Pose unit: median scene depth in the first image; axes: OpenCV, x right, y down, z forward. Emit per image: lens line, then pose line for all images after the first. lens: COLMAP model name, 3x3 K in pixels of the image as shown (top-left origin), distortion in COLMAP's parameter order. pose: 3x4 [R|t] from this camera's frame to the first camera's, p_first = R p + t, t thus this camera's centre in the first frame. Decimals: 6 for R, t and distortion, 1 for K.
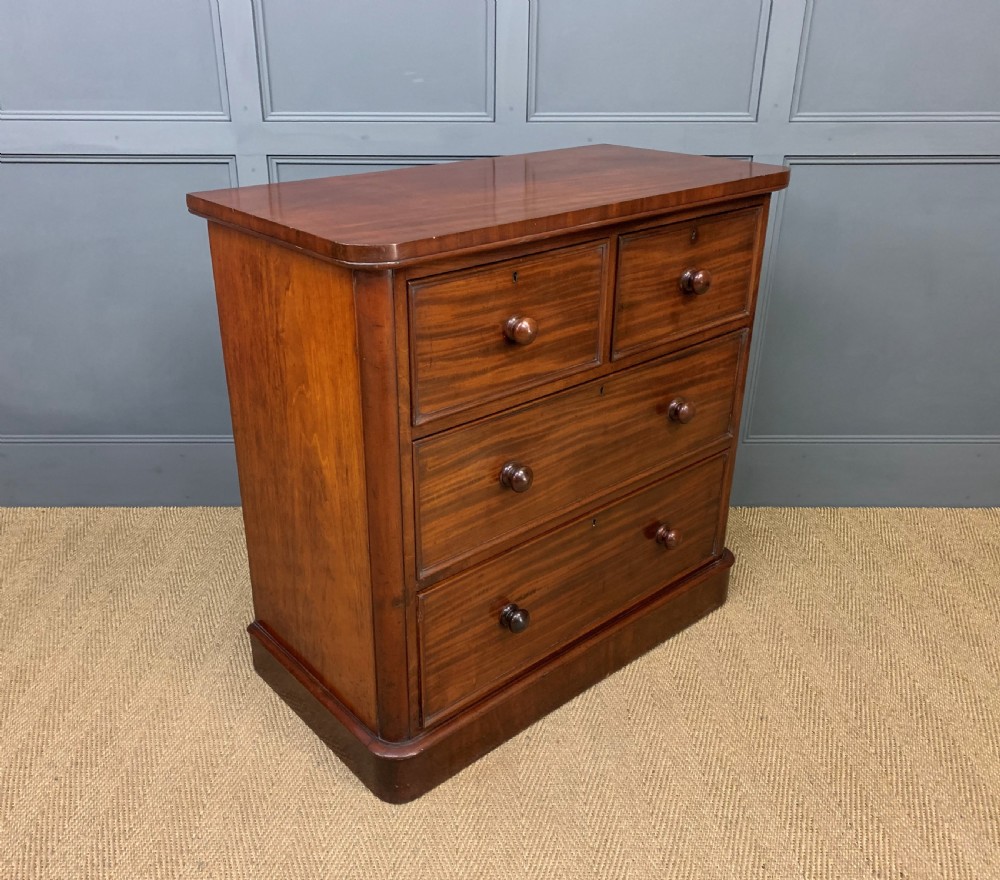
lens RADIAL K [[908.6, 0, 474.2], [0, 908.6, 437.1], [0, 0, 1]] dist [0.000552, 0.019460]
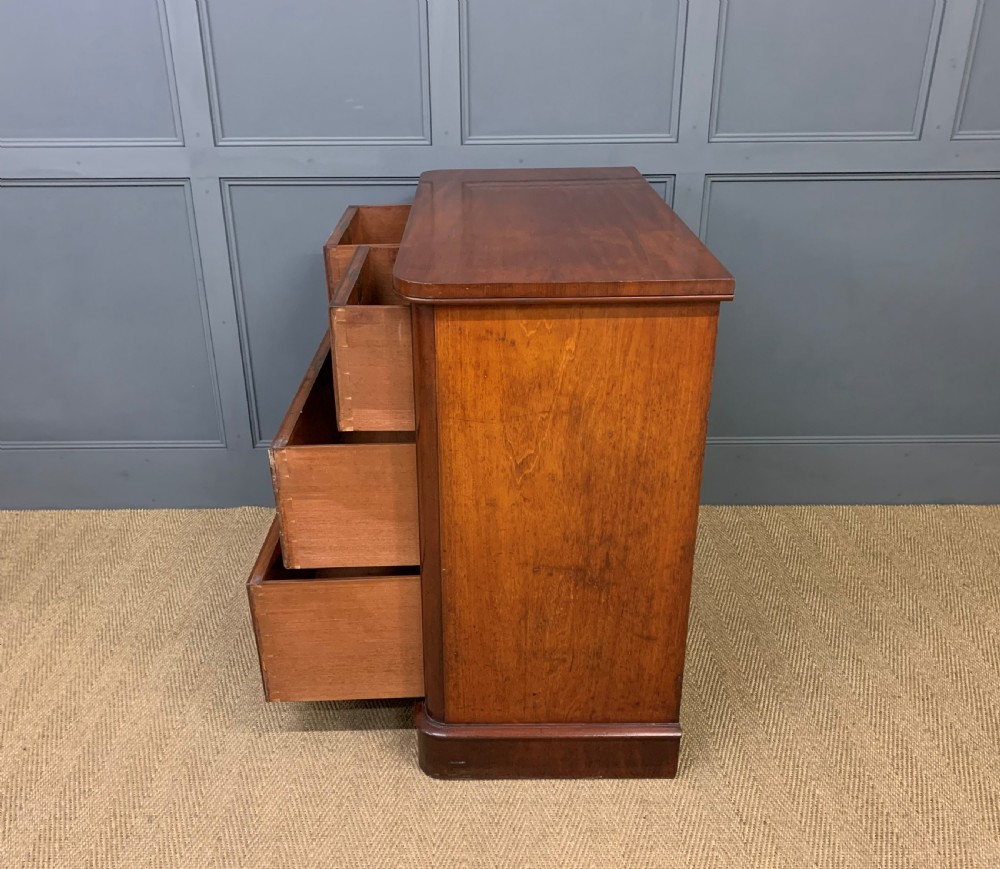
lens RADIAL K [[976.3, 0, 484.4], [0, 976.3, 451.6], [0, 0, 1]] dist [-0.001446, 0.028145]
pose [[0.999947, -0.006691, -0.007793, 0.107129], [0.006773, 0.999921, 0.010554, 0.001558], [0.007722, -0.010606, 0.999914, -0.176415]]
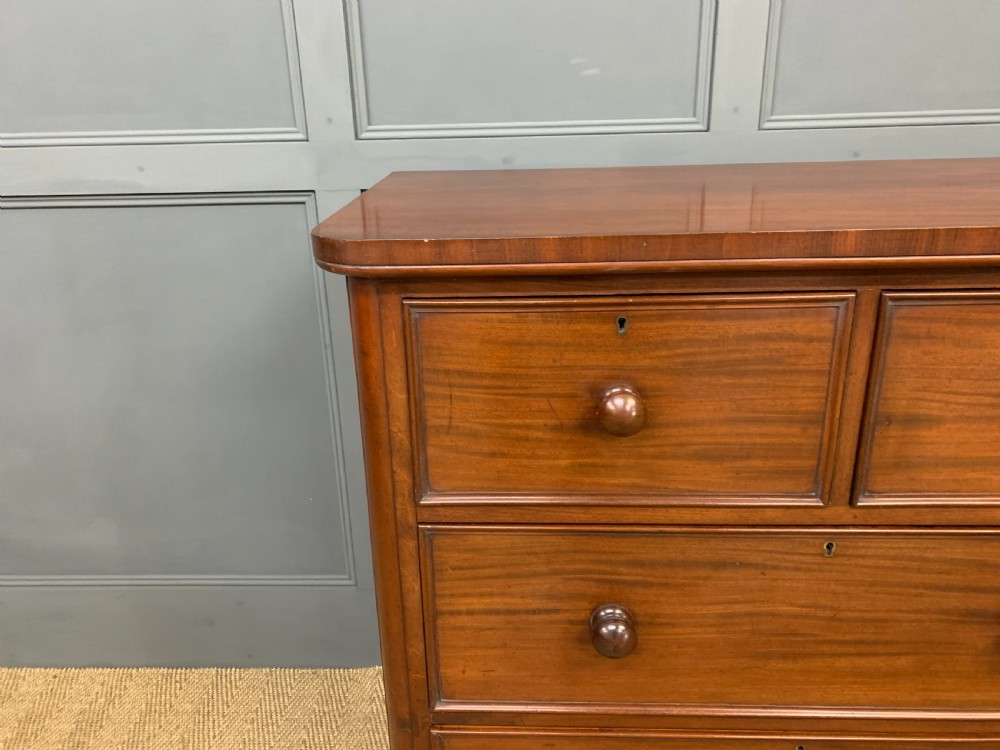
lens RADIAL K [[769.3, 0, 494.1], [0, 769.3, 371.3], [0, 0, 1]] dist [0.055603, -0.055267]
pose [[0.998582, -0.010885, -0.052114, -0.121599], [0.007257, 0.997569, -0.069311, -0.162313], [0.052742, 0.068835, 0.996233, 0.531065]]
